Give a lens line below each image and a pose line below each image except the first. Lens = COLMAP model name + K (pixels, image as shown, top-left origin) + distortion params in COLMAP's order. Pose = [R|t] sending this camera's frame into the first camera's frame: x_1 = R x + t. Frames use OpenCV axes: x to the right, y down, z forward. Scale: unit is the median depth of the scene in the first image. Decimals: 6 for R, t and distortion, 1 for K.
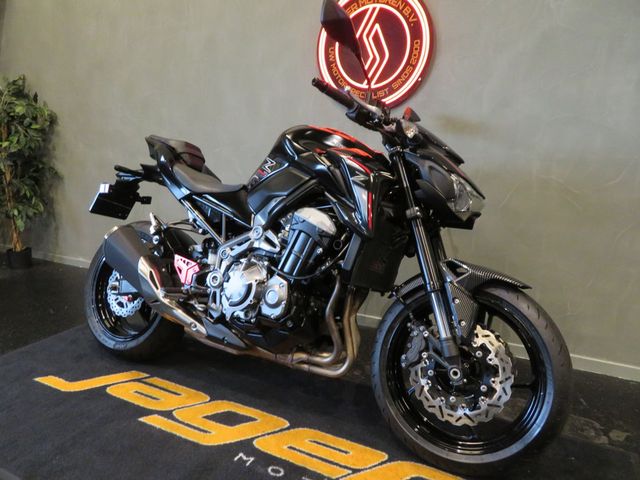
lens RADIAL K [[465.2, 0, 320.0], [0, 465.2, 240.0], [0, 0, 1]] dist [-0.003666, 0.003179]
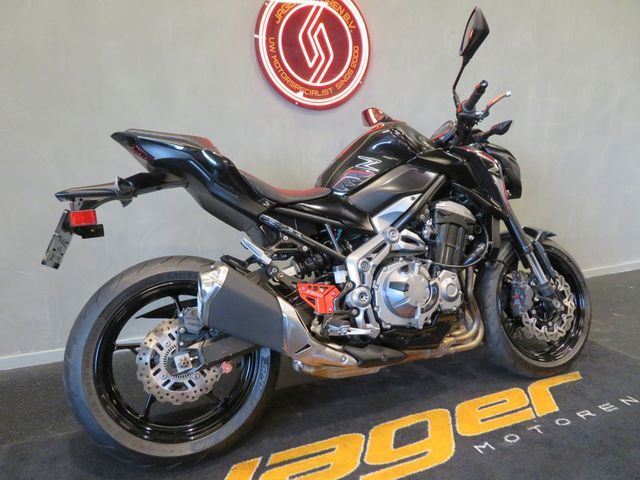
lens RADIAL K [[458.6, 0, 320.0], [0, 458.6, 240.0], [0, 0, 1]] dist [-0.010121, 0.004235]
pose [[0.625895, -0.167924, 0.761615, -0.979191], [0.165408, 0.982911, 0.080784, -0.109515], [-0.762165, 0.075414, 0.642975, 0.536797]]
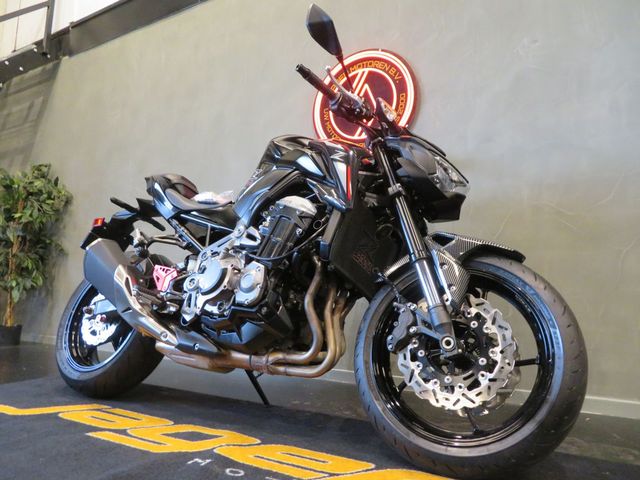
lens RADIAL K [[461.5, 0, 320.0], [0, 461.5, 240.0], [0, 0, 1]] dist [-0.005275, 0.002299]
pose [[0.999550, 0.006790, -0.029210, 0.064392], [-0.015589, 0.949735, -0.312667, 0.313801], [0.025619, 0.312982, 0.949414, 0.098685]]
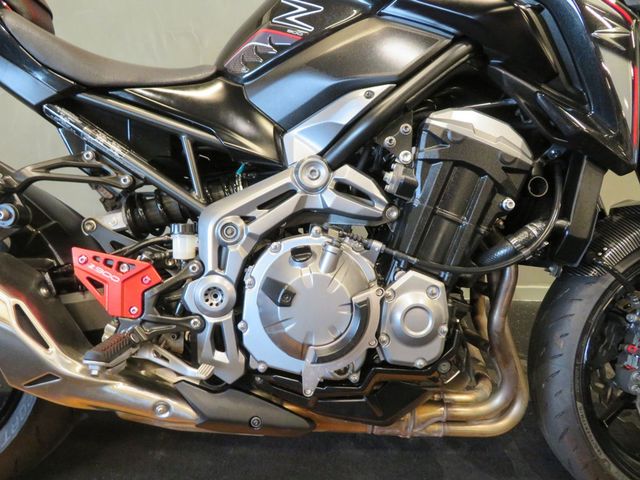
lens RADIAL K [[458.6, 0, 320.0], [0, 458.6, 240.0], [0, 0, 1]] dist [-0.010121, 0.004235]
pose [[0.872989, -0.145883, 0.465411, -0.349955], [0.070814, 0.982021, 0.174986, -0.030892], [-0.482571, -0.119803, 0.867625, 0.649230]]
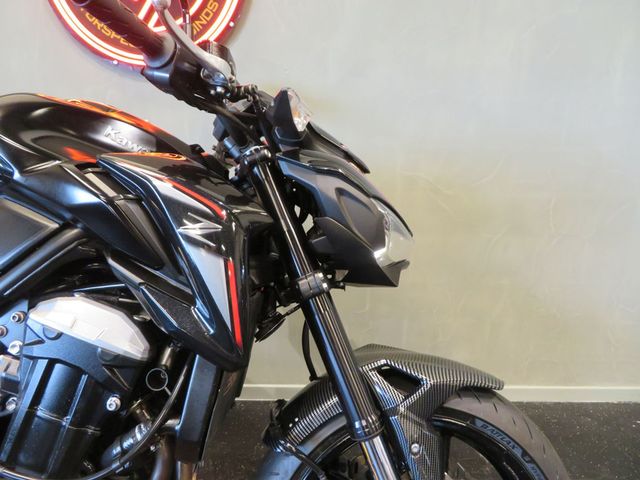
lens RADIAL K [[458.6, 0, 320.0], [0, 458.6, 240.0], [0, 0, 1]] dist [-0.010121, 0.004235]
pose [[0.867609, -0.114099, 0.483980, -0.020090], [0.081707, 0.992801, 0.087581, -0.133153], [-0.490488, -0.036441, 0.870685, 0.520283]]
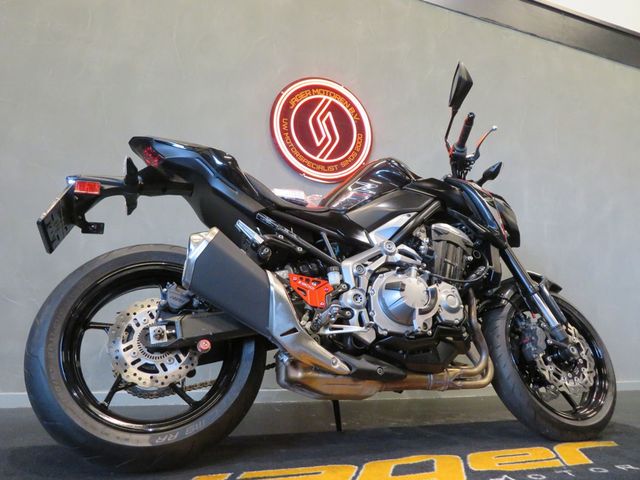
lens RADIAL K [[458.6, 0, 320.0], [0, 458.6, 240.0], [0, 0, 1]] dist [-0.010121, 0.004235]
pose [[0.648753, 0.143612, 0.747326, -0.958513], [0.123975, 0.948968, -0.289984, 0.230669], [-0.750833, 0.280778, 0.597841, 0.571644]]
